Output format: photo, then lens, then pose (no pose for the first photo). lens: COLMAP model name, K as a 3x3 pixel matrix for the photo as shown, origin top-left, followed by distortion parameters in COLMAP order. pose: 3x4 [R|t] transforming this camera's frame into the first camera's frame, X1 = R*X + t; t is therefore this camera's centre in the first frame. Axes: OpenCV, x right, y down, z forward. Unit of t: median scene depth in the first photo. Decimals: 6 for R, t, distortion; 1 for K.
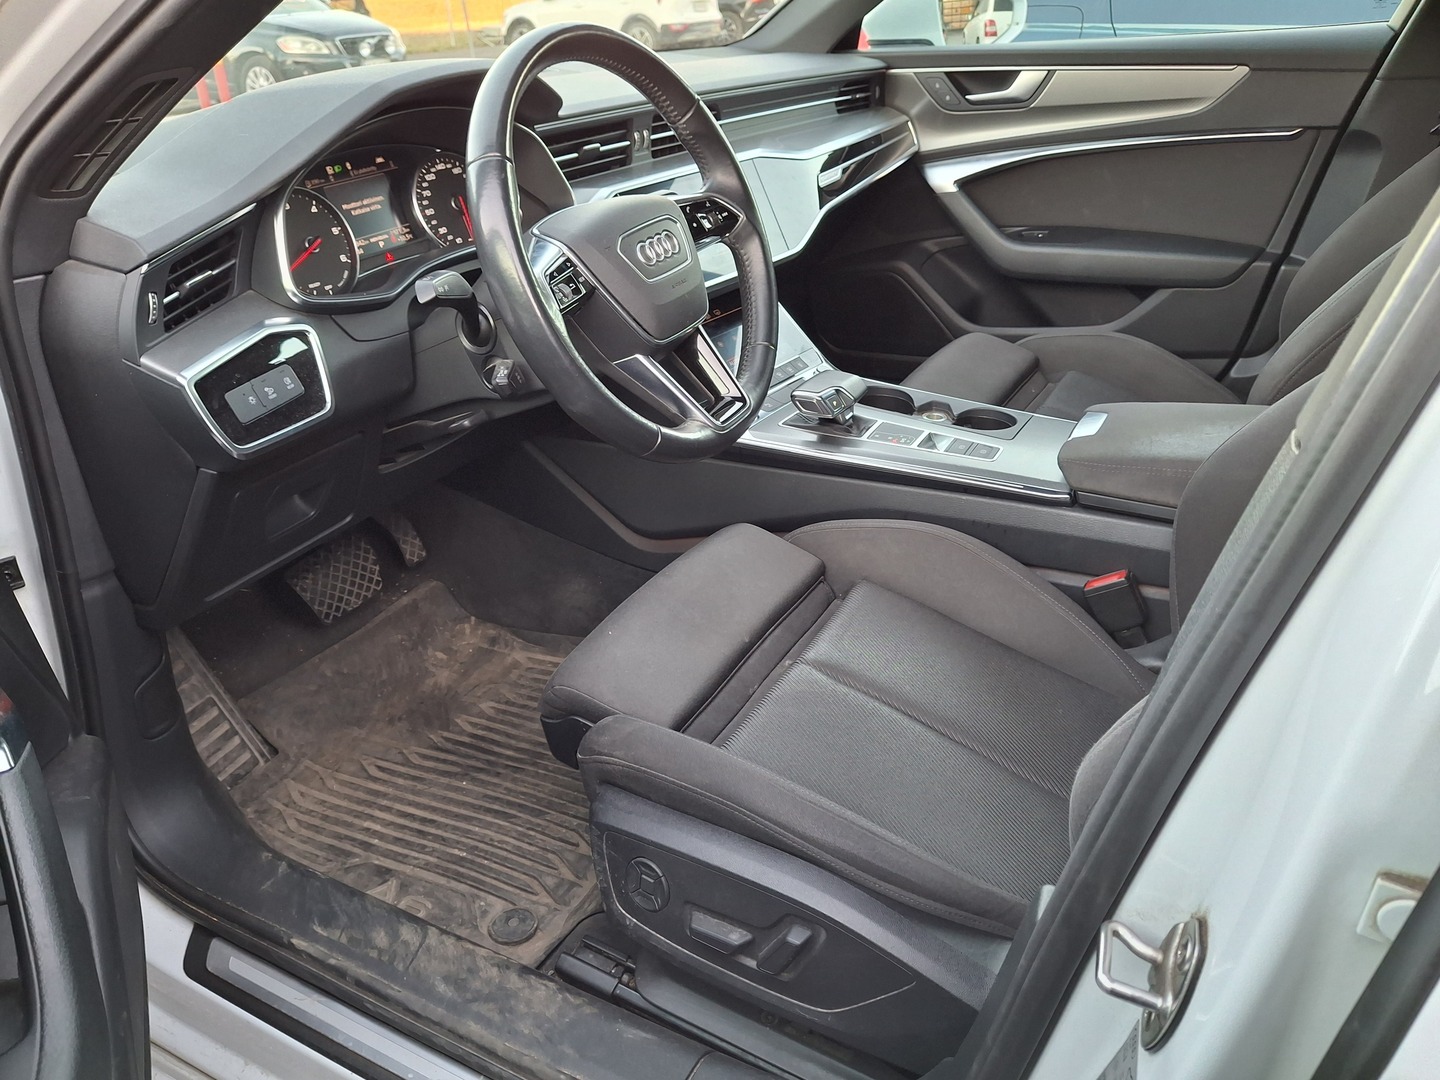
lens RADIAL K [[1086.1, 0, 720.0], [0, 1086.1, 540.0], [0, 0, 1]] dist [0.133778, -0.305704]
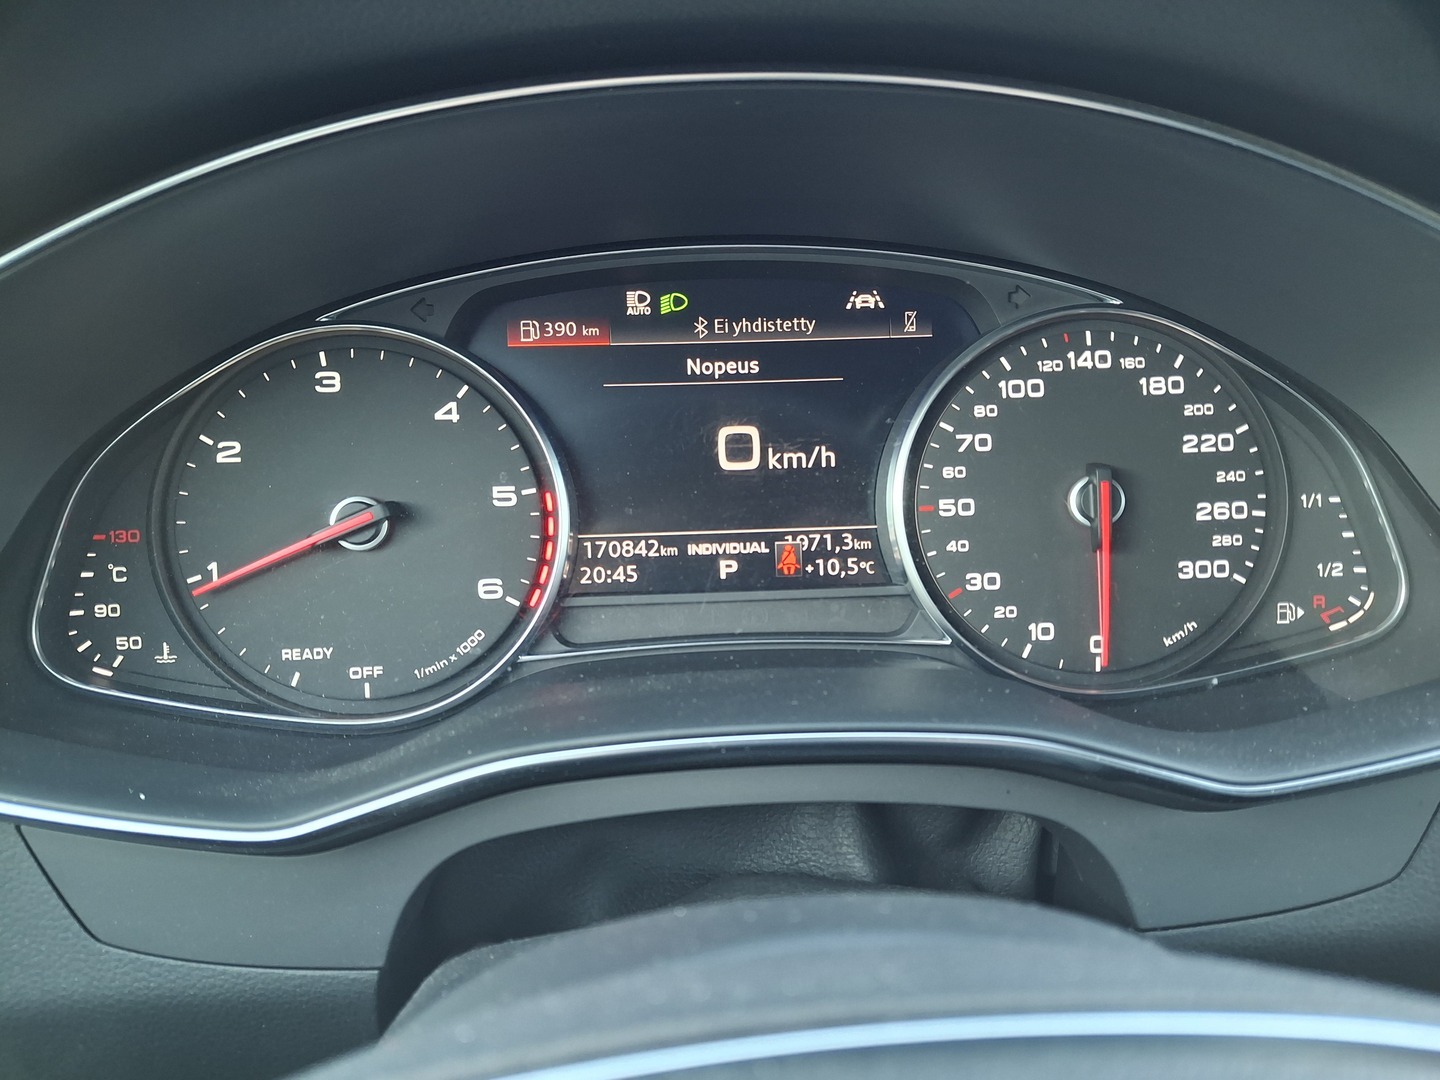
lens RADIAL K [[1086.1, 0, 720.0], [0, 1086.1, 540.0], [0, 0, 1]] dist [0.133778, -0.305704]
pose [[0.533775, 0.307520, -0.787729, -0.065786], [-0.401384, 0.912043, 0.084068, -0.235440], [0.744295, 0.271309, 0.610259, 0.645931]]
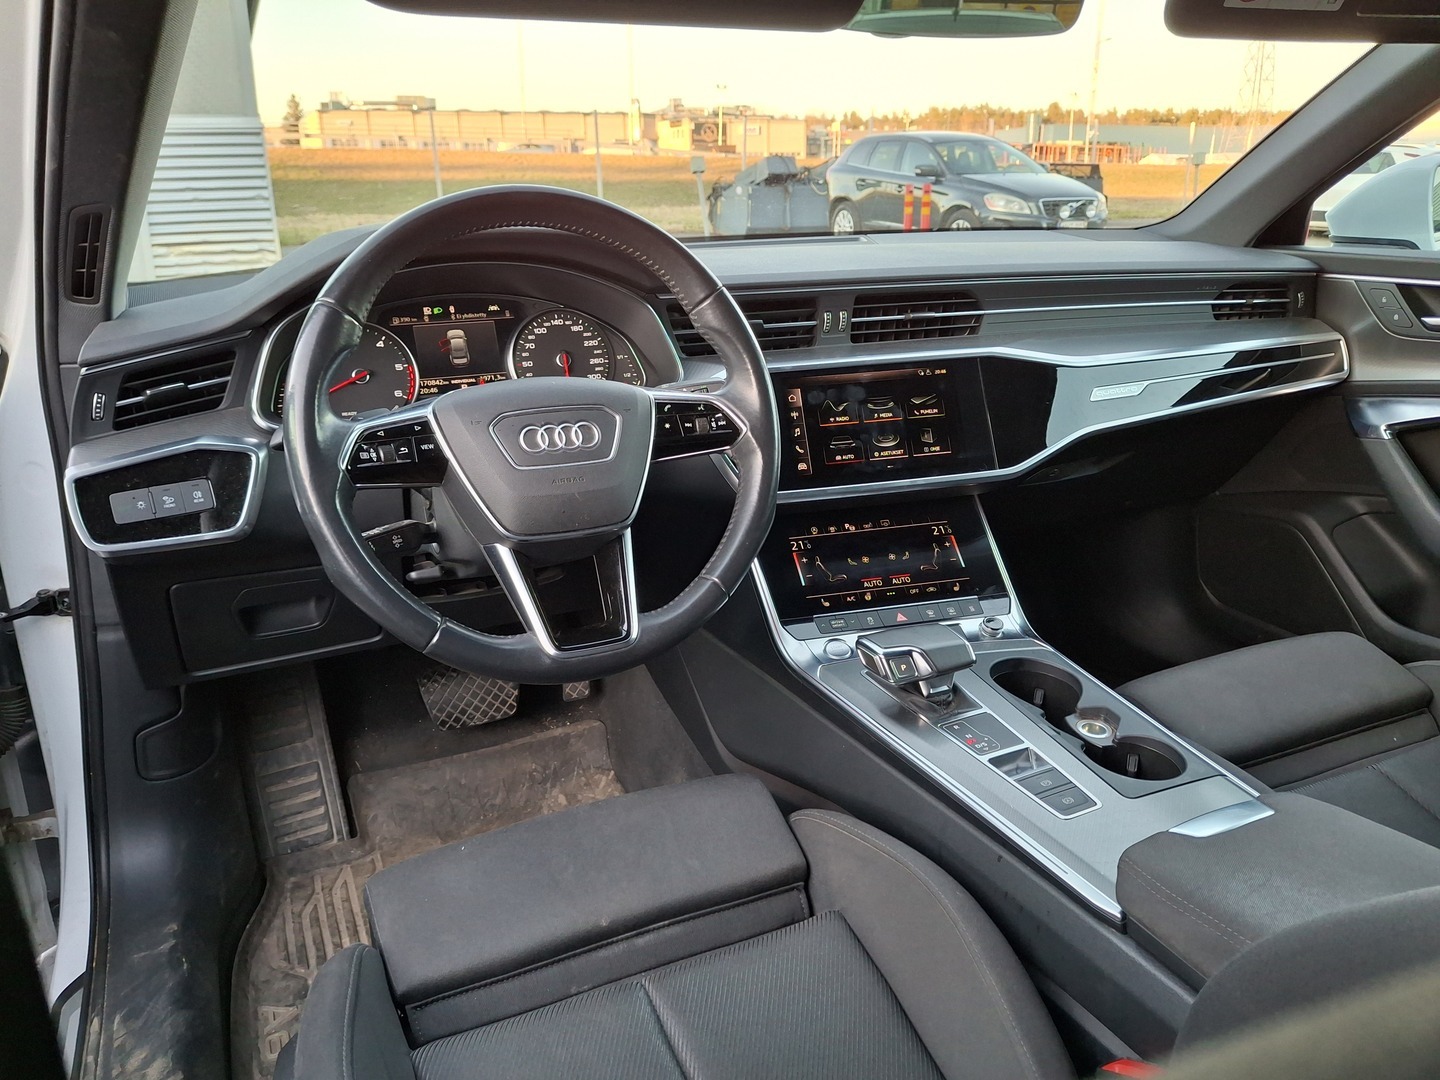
lens RADIAL K [[1065.5, 0, 720.0], [0, 1065.5, 540.0], [0, 0, 1]] dist [0.130391, -0.187659]
pose [[0.807138, 0.228743, -0.544247, 0.355220], [-0.294976, 0.954820, -0.036157, -0.132476], [0.511387, 0.189724, 0.838146, 0.251911]]
